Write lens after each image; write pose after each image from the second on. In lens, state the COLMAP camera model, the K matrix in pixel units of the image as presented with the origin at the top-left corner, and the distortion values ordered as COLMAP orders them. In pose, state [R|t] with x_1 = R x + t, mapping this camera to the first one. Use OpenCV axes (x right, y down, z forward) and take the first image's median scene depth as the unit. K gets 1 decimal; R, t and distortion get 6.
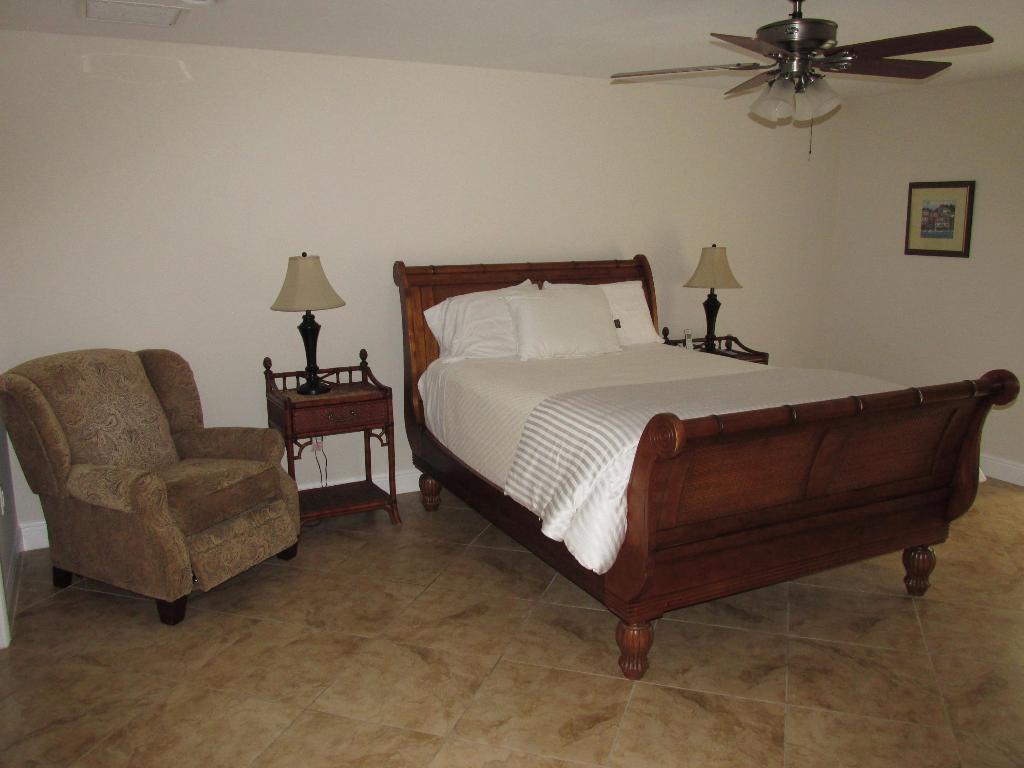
lens RADIAL K [[831.9, 0, 513.7], [0, 831.9, 367.9], [0, 0, 1]] dist [-0.002914, -0.001629]
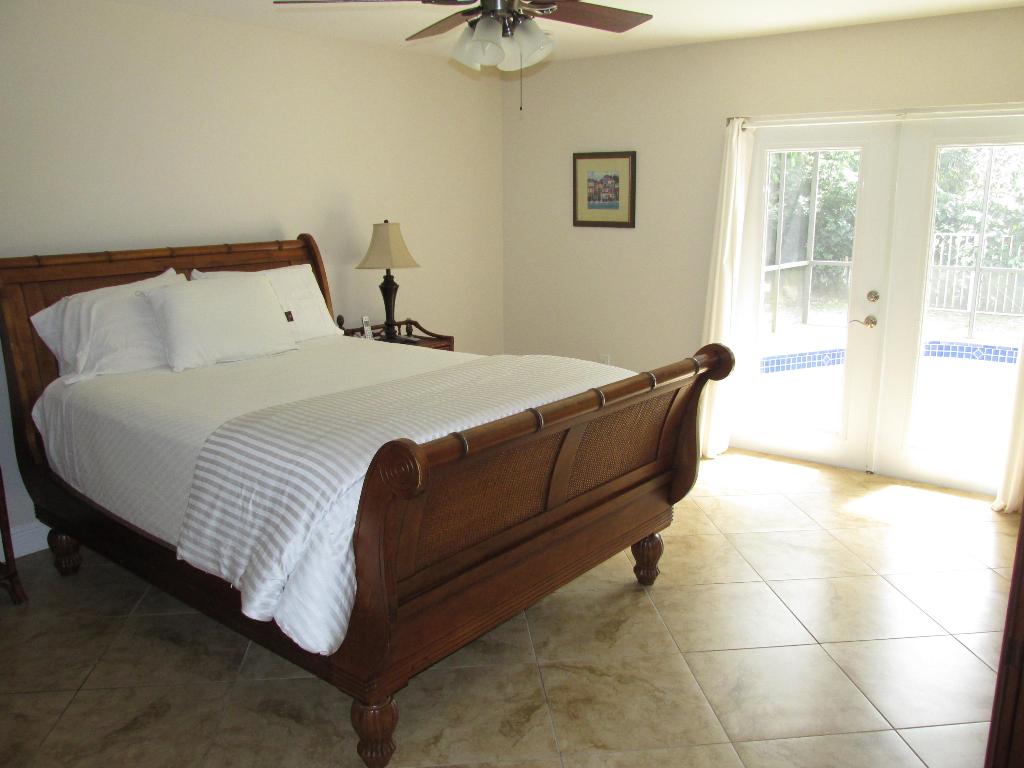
lens RADIAL K [[852.5, 0, 512.0], [0, 852.5, 384.0], [0, 0, 1]] dist [-0.022579, -0.000028]
pose [[0.915984, -0.094672, 0.389885, -0.018951], [0.078668, 0.995278, 0.056852, -0.025862], [-0.393426, -0.021404, 0.919107, 0.184406]]
